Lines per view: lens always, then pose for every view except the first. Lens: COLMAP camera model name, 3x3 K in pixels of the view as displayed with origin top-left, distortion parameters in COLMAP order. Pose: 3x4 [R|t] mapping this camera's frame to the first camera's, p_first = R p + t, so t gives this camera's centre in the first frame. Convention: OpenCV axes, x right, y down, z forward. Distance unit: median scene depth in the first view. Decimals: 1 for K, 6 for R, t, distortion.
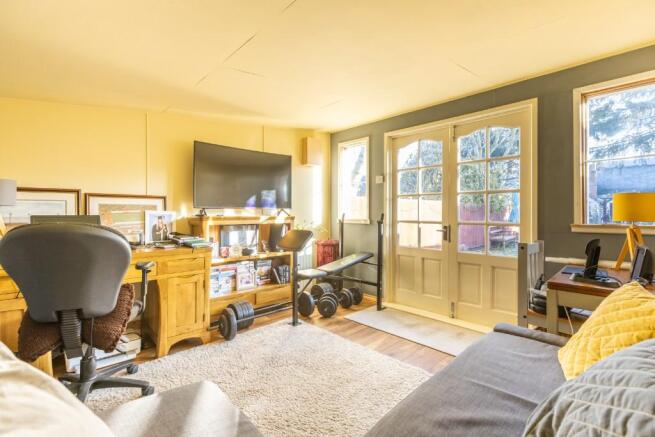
lens RADIAL K [[295.6, 0, 327.5], [0, 295.6, 218.5], [0, 0, 1]] dist [-0.000372, -0.000115]
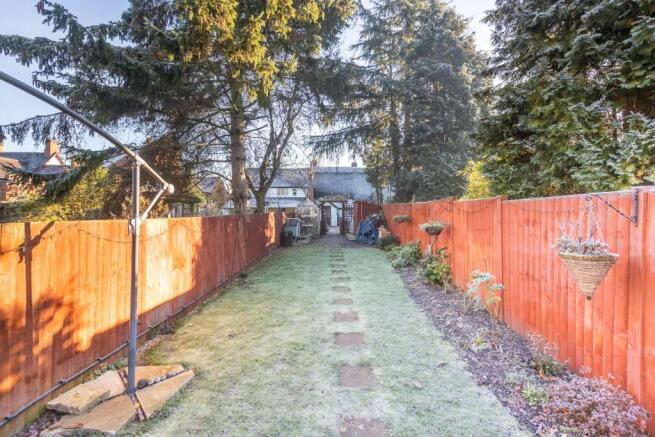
lens RADIAL K [[294.9, 0, 340.1], [0, 294.9, 213.8], [0, 0, 1]] dist [-0.002372, -0.000743]
pose [[0.666376, -0.003657, 0.745607, 2.022203], [0.011978, 0.999911, -0.005800, -0.159139], [-0.745520, 0.012796, 0.666360, 2.400400]]
